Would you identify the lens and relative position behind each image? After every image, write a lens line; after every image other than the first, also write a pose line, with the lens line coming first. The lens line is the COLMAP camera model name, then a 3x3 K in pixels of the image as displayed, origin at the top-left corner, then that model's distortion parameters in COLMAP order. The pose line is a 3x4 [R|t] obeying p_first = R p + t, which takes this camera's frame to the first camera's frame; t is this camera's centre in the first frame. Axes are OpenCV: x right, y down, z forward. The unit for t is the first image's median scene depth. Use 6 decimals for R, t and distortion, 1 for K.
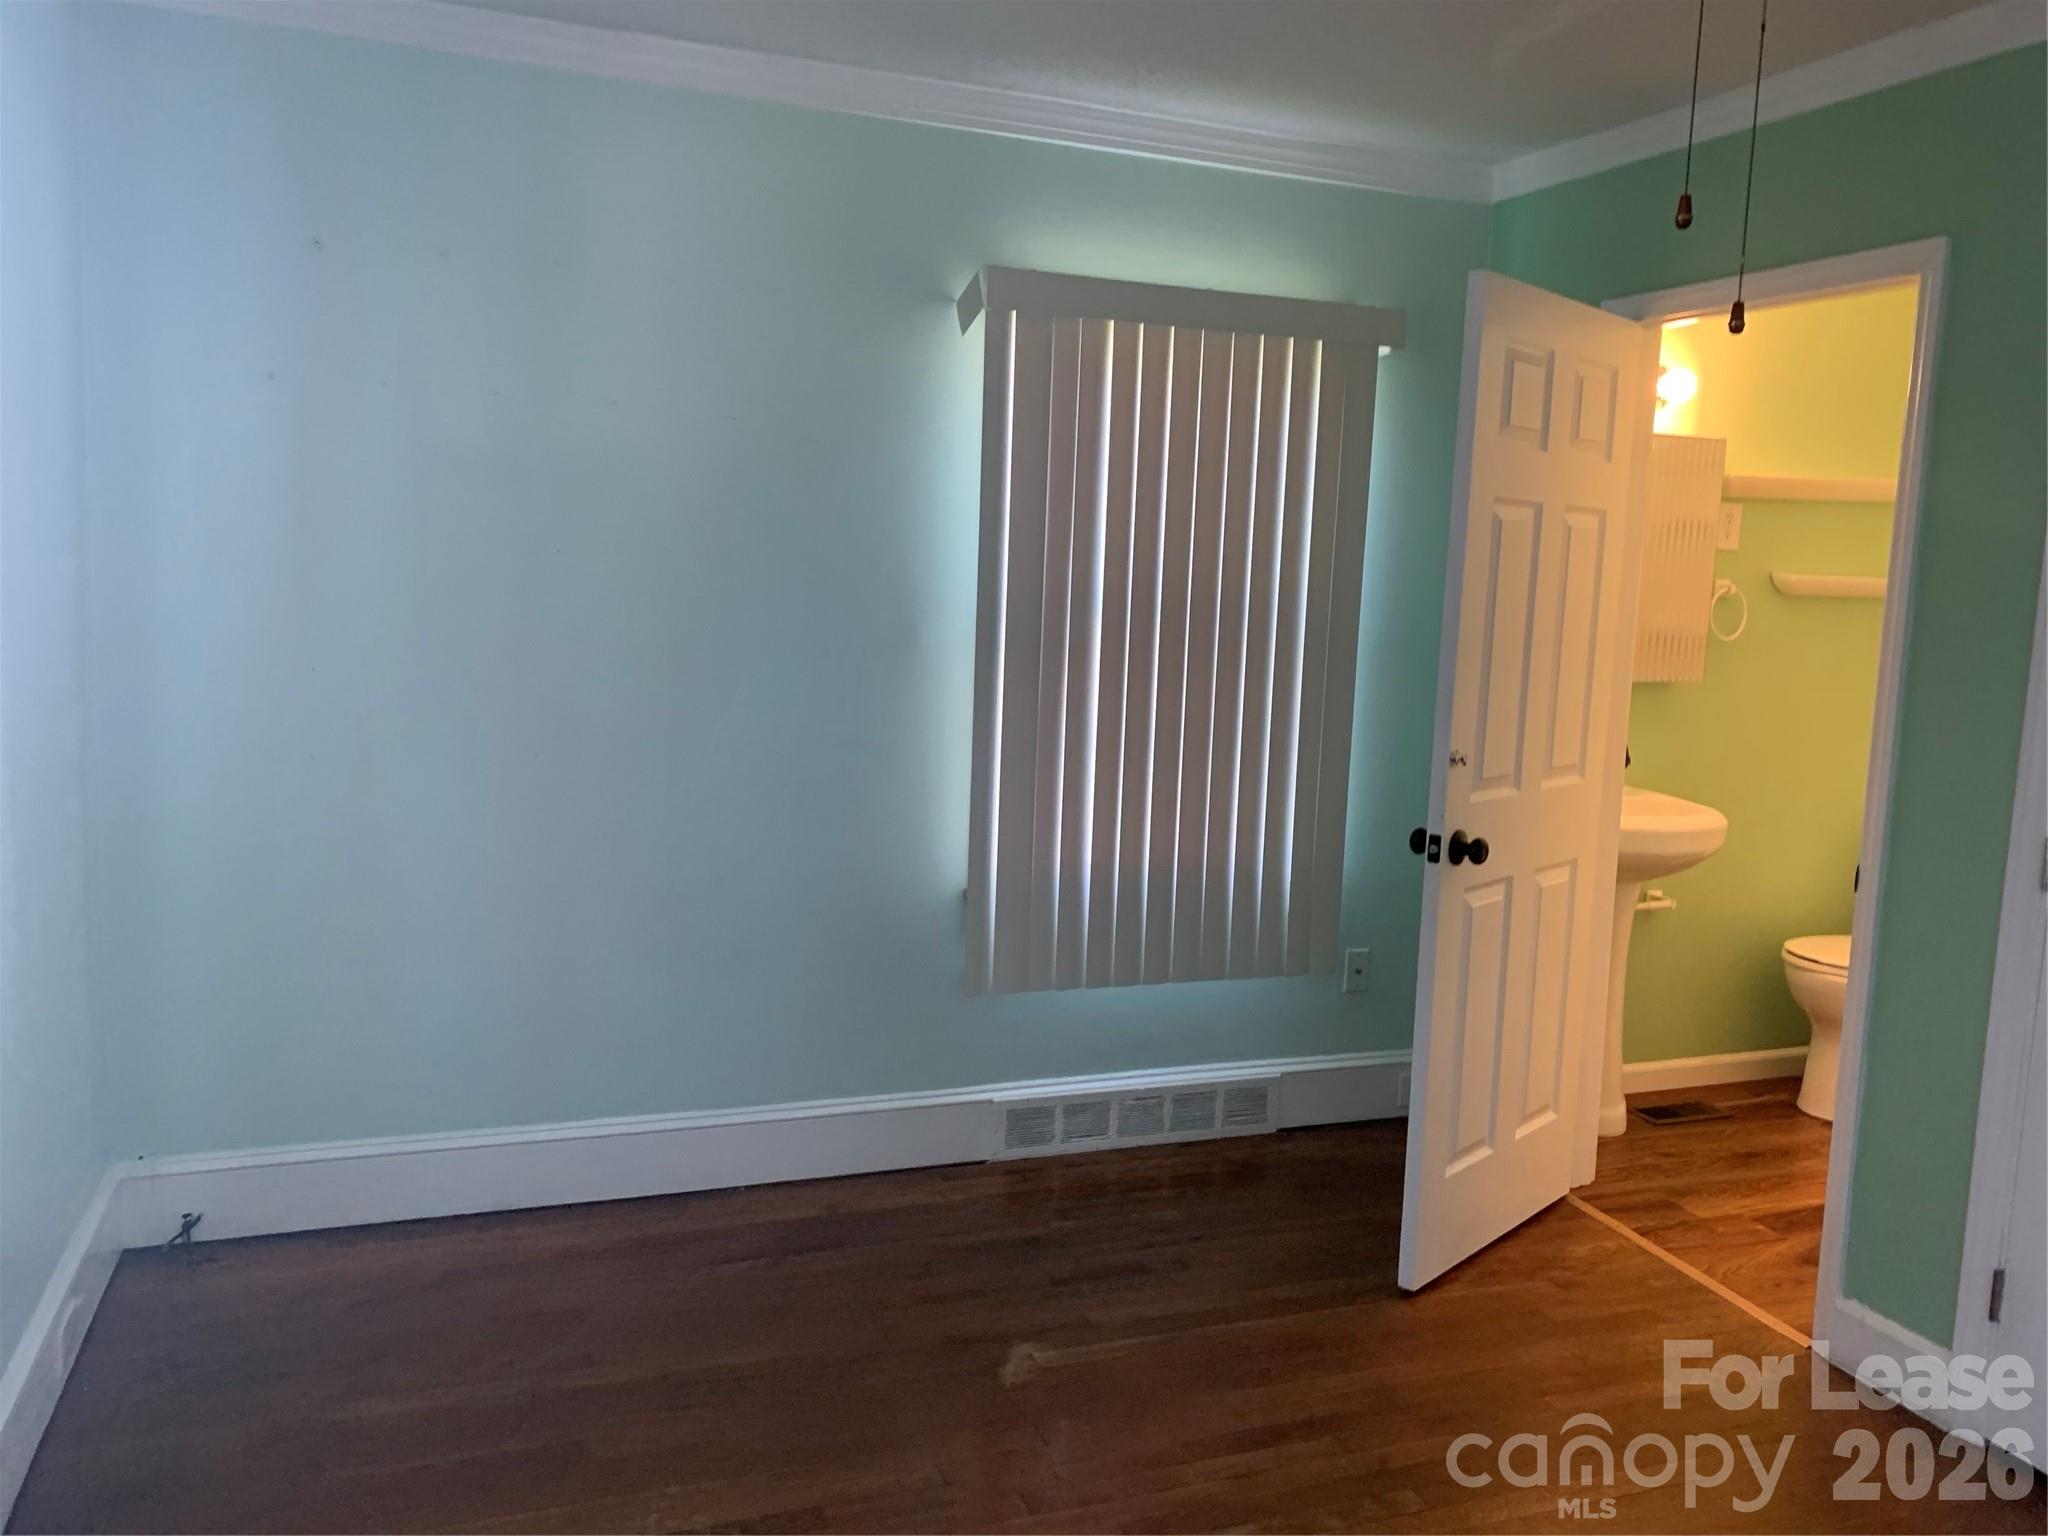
lens RADIAL K [[1564.9, 0, 1036.0], [0, 1564.9, 766.5], [0, 0, 1]] dist [0.030691, -0.041195]
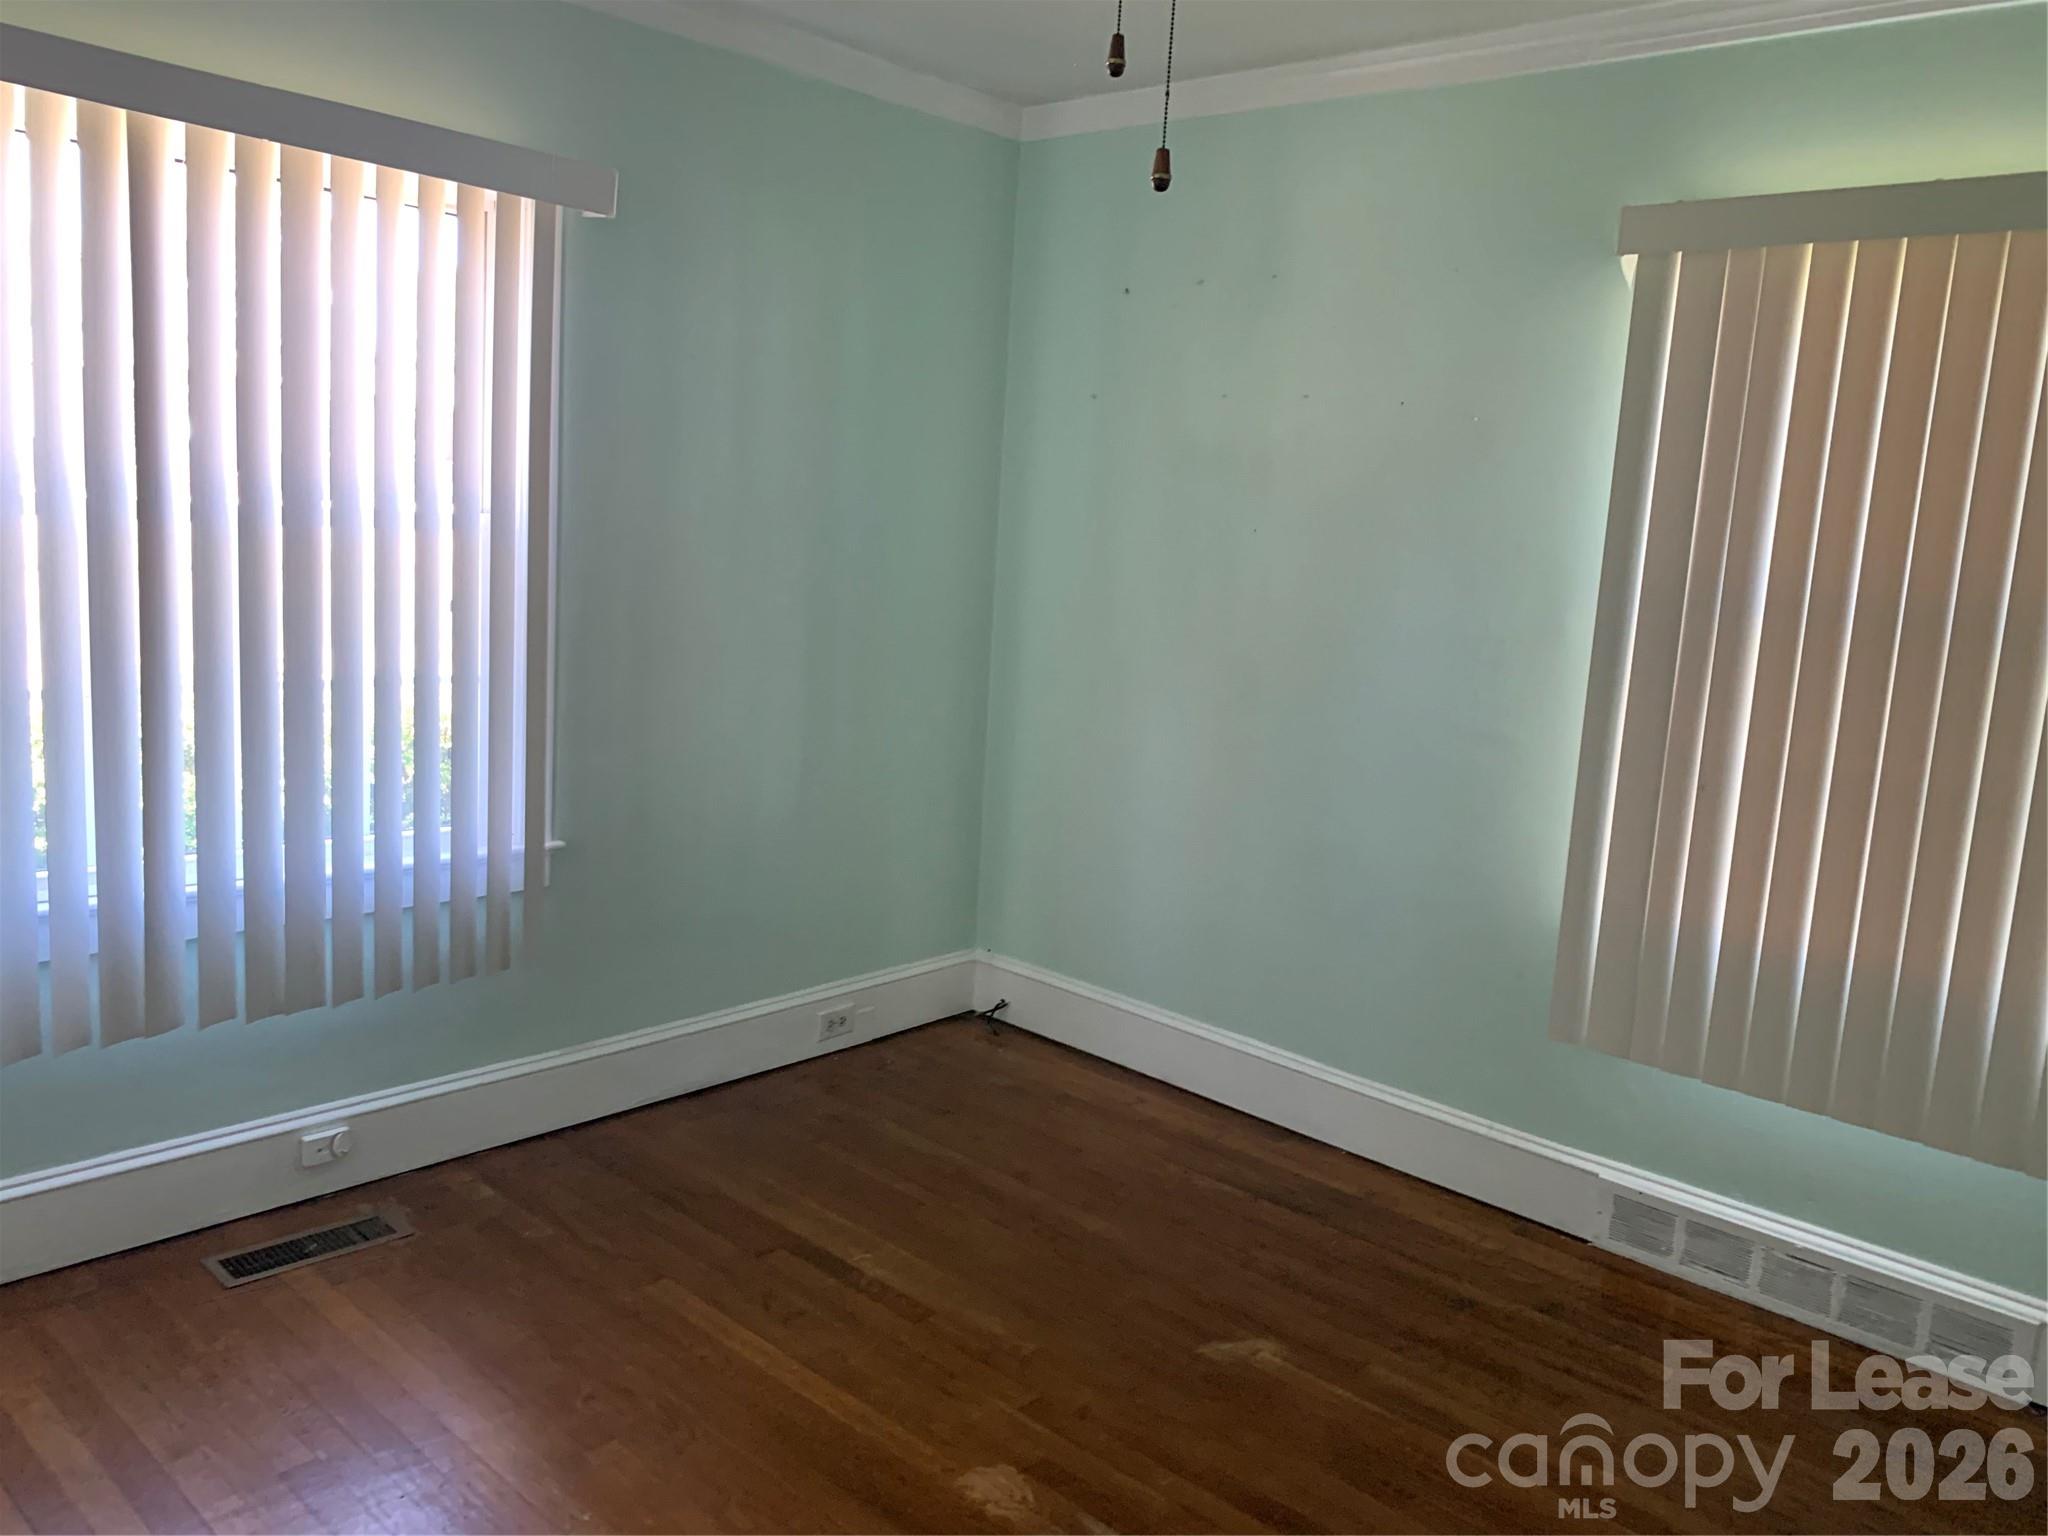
lens RADIAL K [[1564.9, 0, 1038.5], [0, 1564.9, 758.8], [0, 0, 1]] dist [0.030691, -0.041195]
pose [[0.443546, 0.129168, -0.886895, 0.610725], [-0.163657, 0.984595, 0.061550, -0.015774], [0.881183, 0.117846, 0.457852, 0.325765]]
